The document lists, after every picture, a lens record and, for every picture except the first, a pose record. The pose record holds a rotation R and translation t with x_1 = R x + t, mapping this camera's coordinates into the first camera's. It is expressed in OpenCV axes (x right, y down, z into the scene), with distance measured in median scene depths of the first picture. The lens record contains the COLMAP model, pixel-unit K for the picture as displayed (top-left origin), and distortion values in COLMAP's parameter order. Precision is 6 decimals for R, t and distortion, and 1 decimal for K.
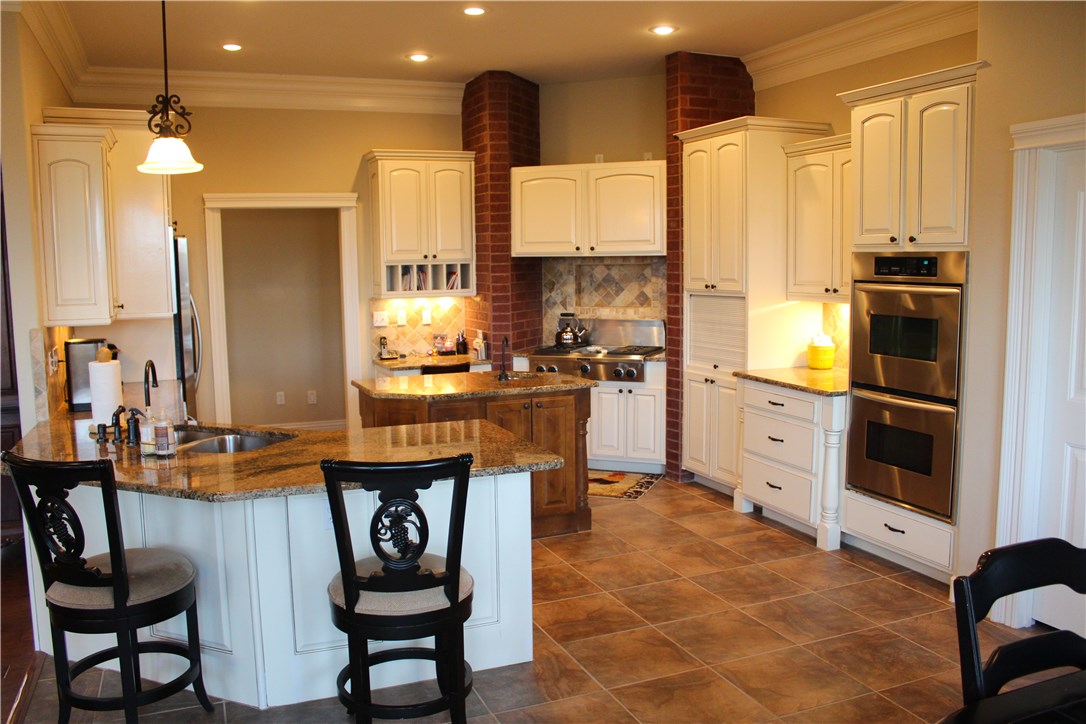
lens RADIAL K [[894.9, 0, 541.3], [0, 894.9, 359.7], [0, 0, 1]] dist [-0.098916, 0.014010]
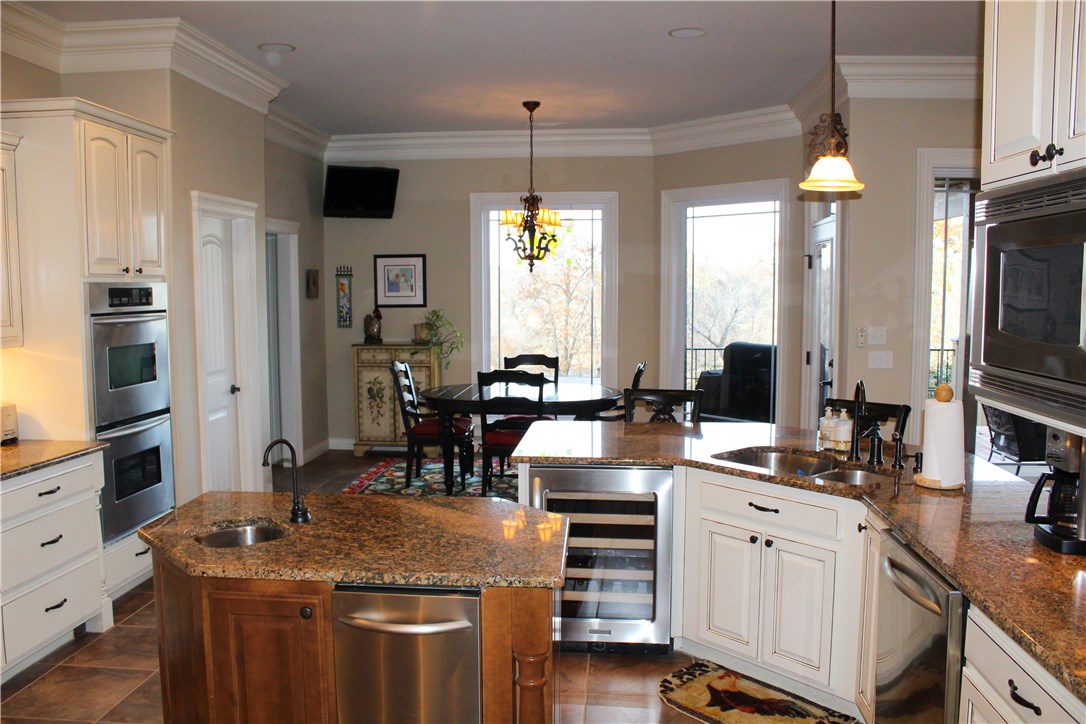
lens RADIAL K [[894.9, 0, 542.6], [0, 894.9, 362.9], [0, 0, 1]] dist [-0.098916, 0.014010]
pose [[-0.888603, -0.027113, 0.457875, -0.469821], [0.065987, 0.980311, 0.186109, -0.180962], [-0.453906, 0.195591, -0.869318, 1.614463]]
